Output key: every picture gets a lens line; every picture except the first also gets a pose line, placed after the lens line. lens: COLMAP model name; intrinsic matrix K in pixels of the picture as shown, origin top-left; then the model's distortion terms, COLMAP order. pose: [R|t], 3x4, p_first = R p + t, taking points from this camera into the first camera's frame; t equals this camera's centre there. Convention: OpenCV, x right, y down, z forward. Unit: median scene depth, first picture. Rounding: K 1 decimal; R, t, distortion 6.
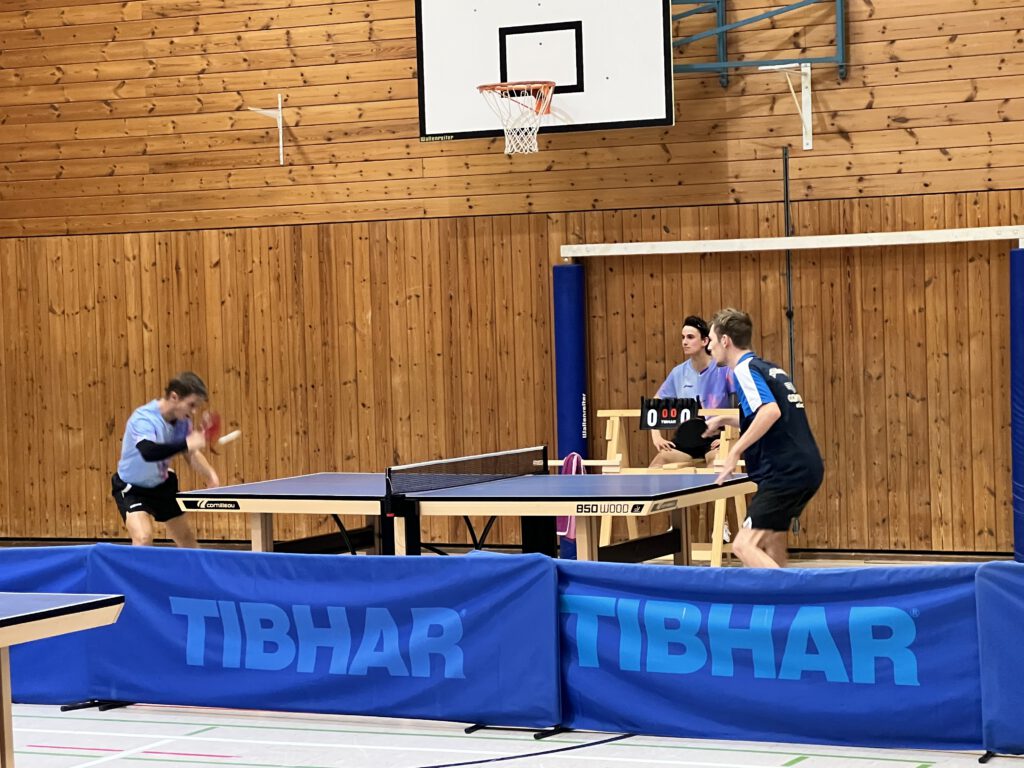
lens RADIAL K [[2676.1, 0, 512.0], [0, 2676.1, 384.0], [0, 0, 1]] dist [-0.233004, 8.262753]
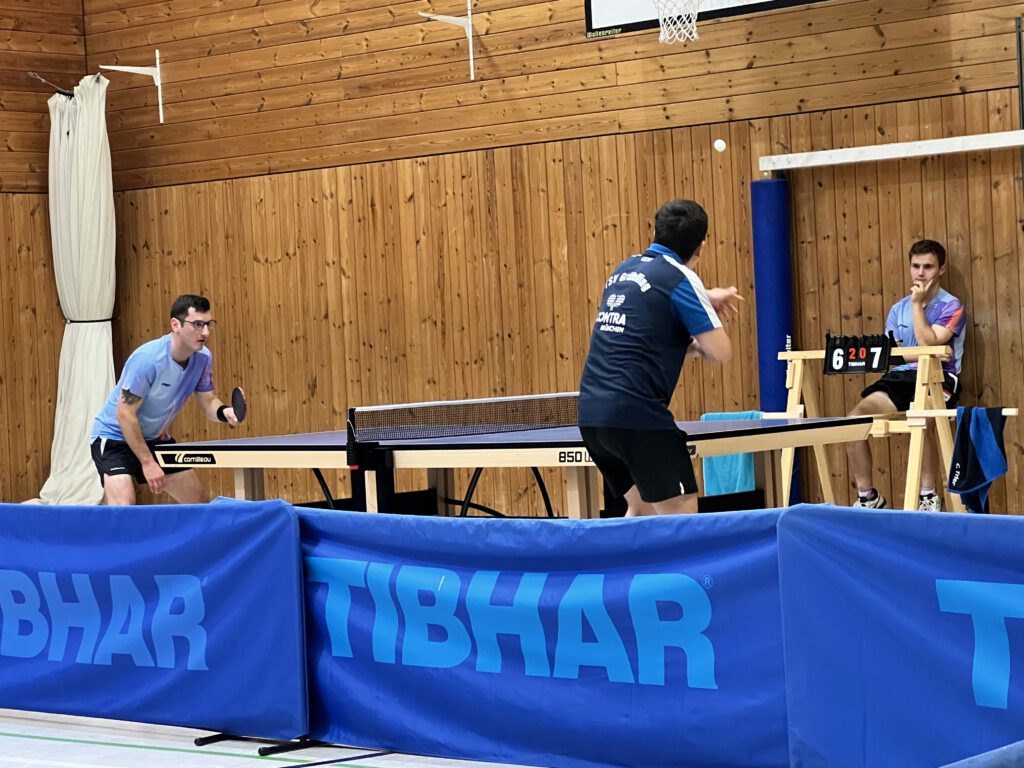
lens RADIAL K [[2621.3, 0, 512.0], [0, 2621.3, 384.0], [0, 0, 1]] dist [-0.264312, 8.330618]
pose [[0.964185, -0.011410, -0.264984, 0.156189], [0.010625, 0.999934, -0.004398, 0.021080], [0.265017, 0.001425, 0.964243, 0.195140]]
